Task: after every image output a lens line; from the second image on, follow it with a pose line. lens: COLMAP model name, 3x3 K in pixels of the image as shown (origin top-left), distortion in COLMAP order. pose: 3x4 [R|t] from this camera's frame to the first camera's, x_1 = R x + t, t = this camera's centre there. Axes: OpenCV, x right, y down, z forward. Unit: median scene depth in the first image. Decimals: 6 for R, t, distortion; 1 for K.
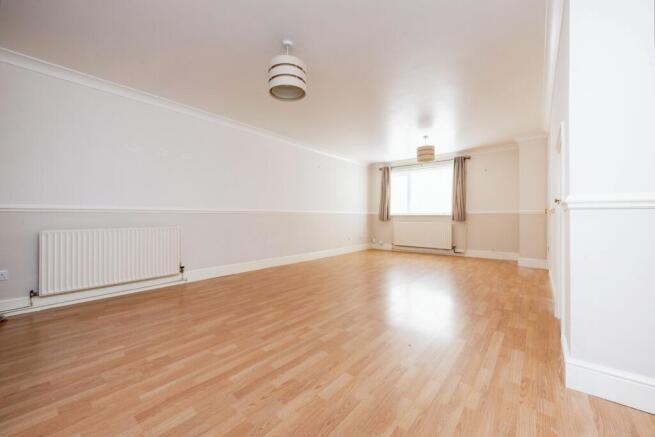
lens RADIAL K [[258.7, 0, 327.8], [0, 258.7, 216.8], [0, 0, 1]] dist [0.003311, 0.000211]
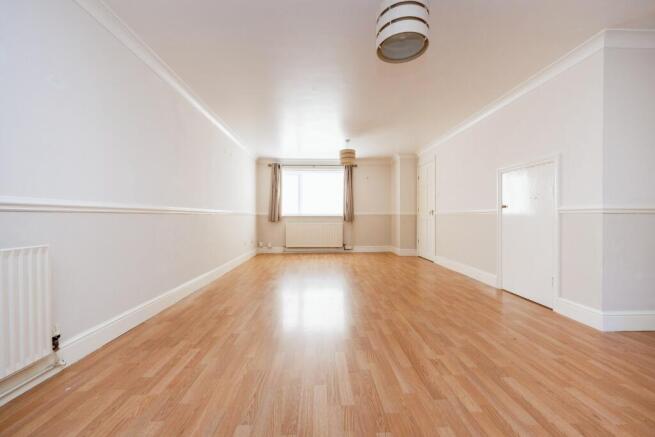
lens RADIAL K [[258.7, 0, 328.2], [0, 258.7, 218.8], [0, 0, 1]] dist [0.003311, 0.000211]
pose [[0.746340, -0.006878, 0.665530, -0.295752], [0.001967, 0.999965, 0.008128, -0.003573], [-0.665562, -0.004757, 0.746327, 0.218594]]
